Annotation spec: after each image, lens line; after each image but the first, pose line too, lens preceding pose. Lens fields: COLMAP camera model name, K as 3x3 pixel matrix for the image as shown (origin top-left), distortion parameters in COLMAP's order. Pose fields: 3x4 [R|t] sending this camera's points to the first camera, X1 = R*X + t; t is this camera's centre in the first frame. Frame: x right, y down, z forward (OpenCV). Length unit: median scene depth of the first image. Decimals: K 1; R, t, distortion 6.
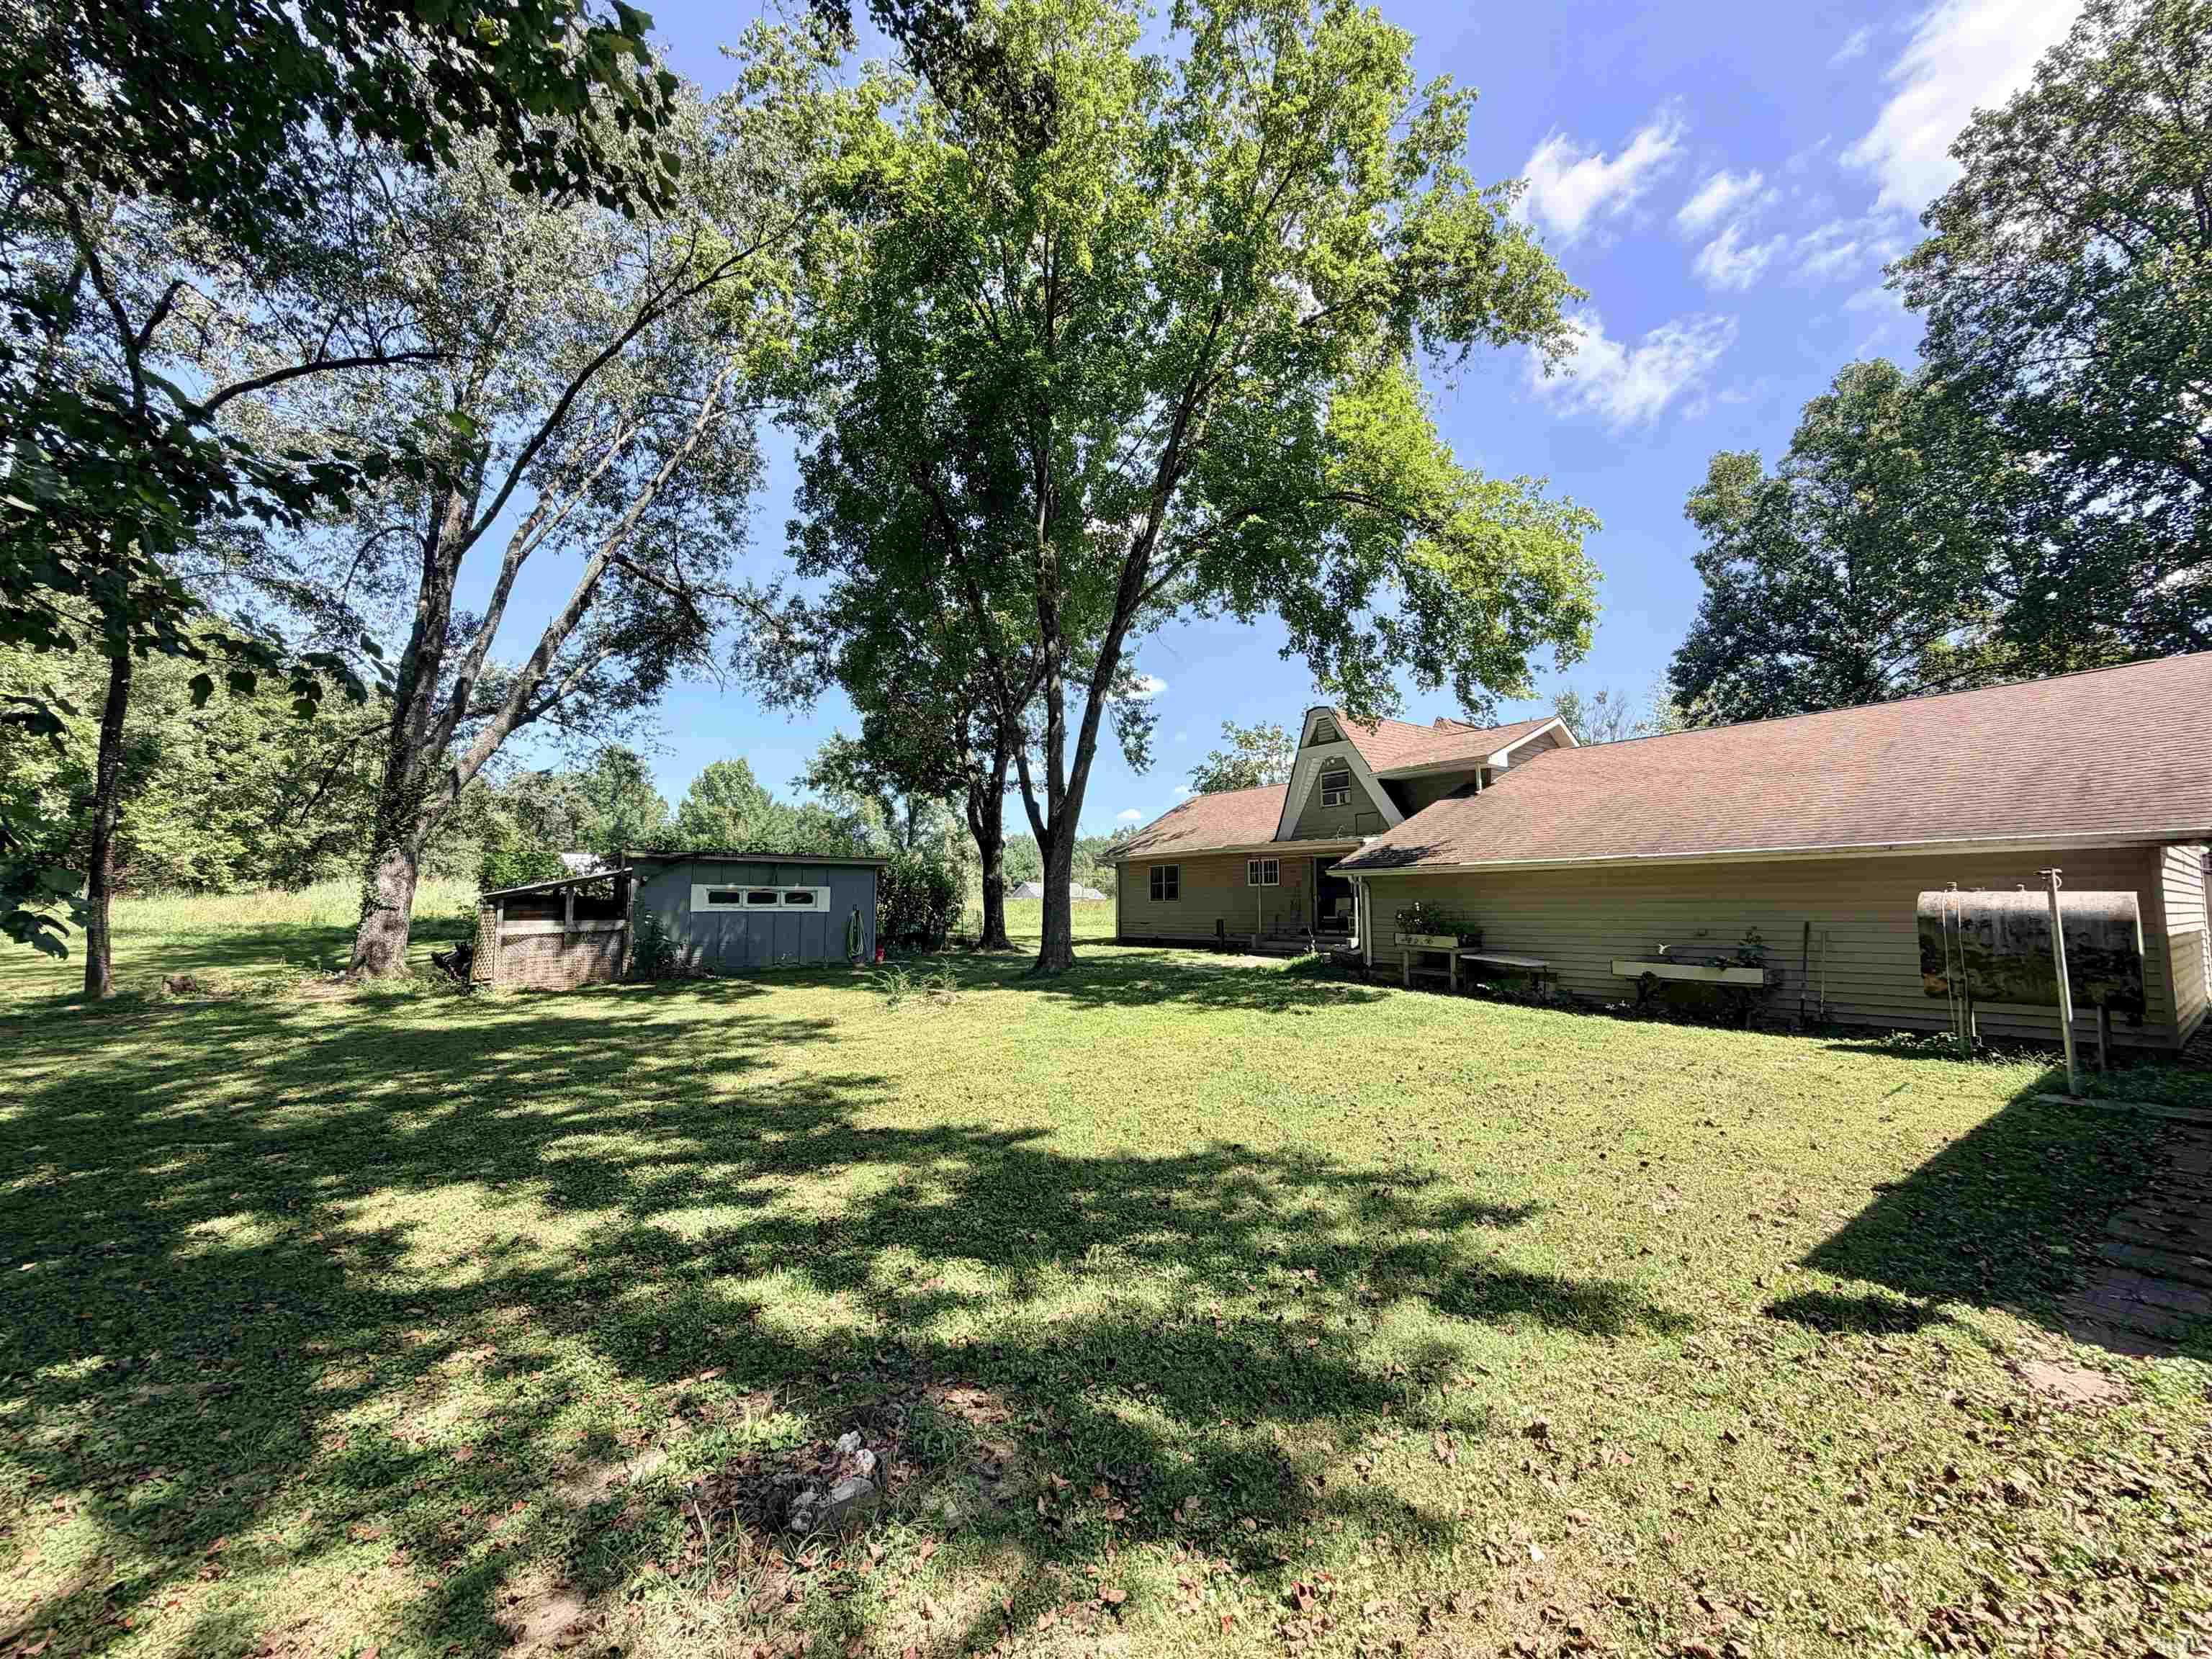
lens RADIAL K [[881.4, 0, 1106.0], [0, 881.4, 829.5], [0, 0, 1]] dist [-0.000108, -0.000239]
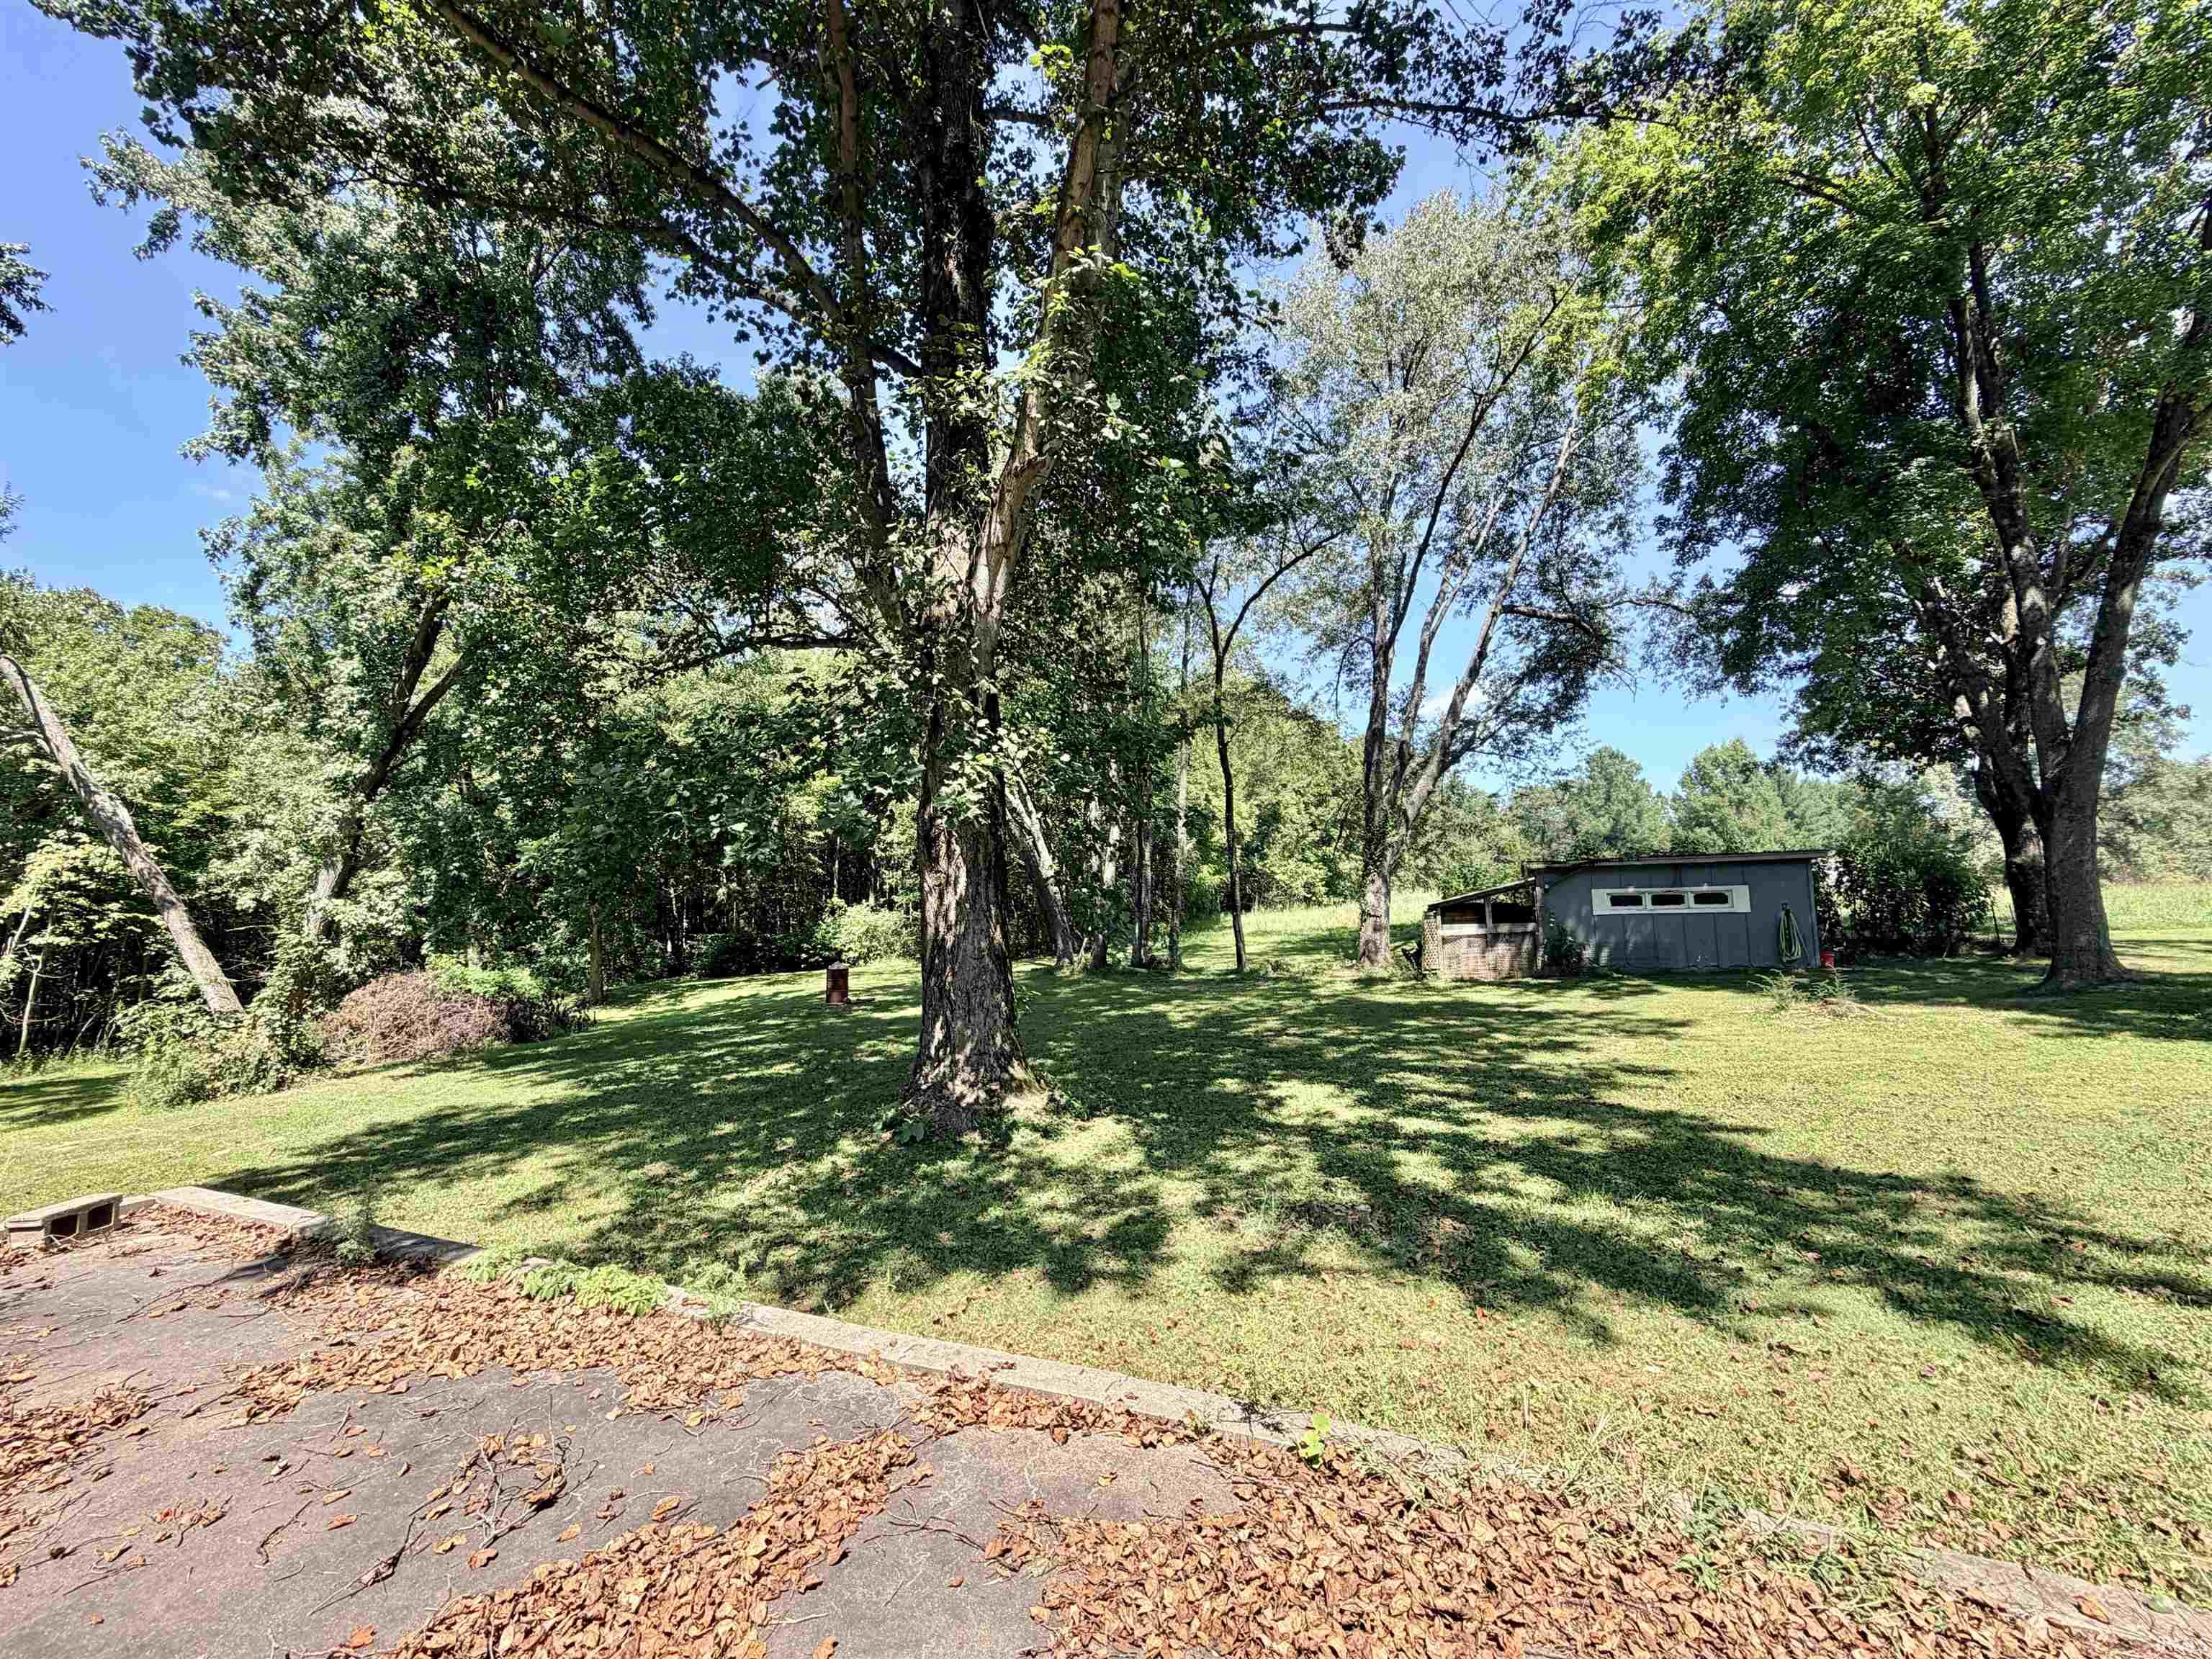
lens RADIAL K [[881.4, 0, 1106.0], [0, 881.4, 829.5], [0, 0, 1]] dist [-0.000108, -0.000239]
pose [[0.497327, -0.099243, -0.861868, 0.225080], [0.098967, 0.993440, -0.057286, -0.010497], [0.861900, -0.056807, 0.503887, -0.073470]]
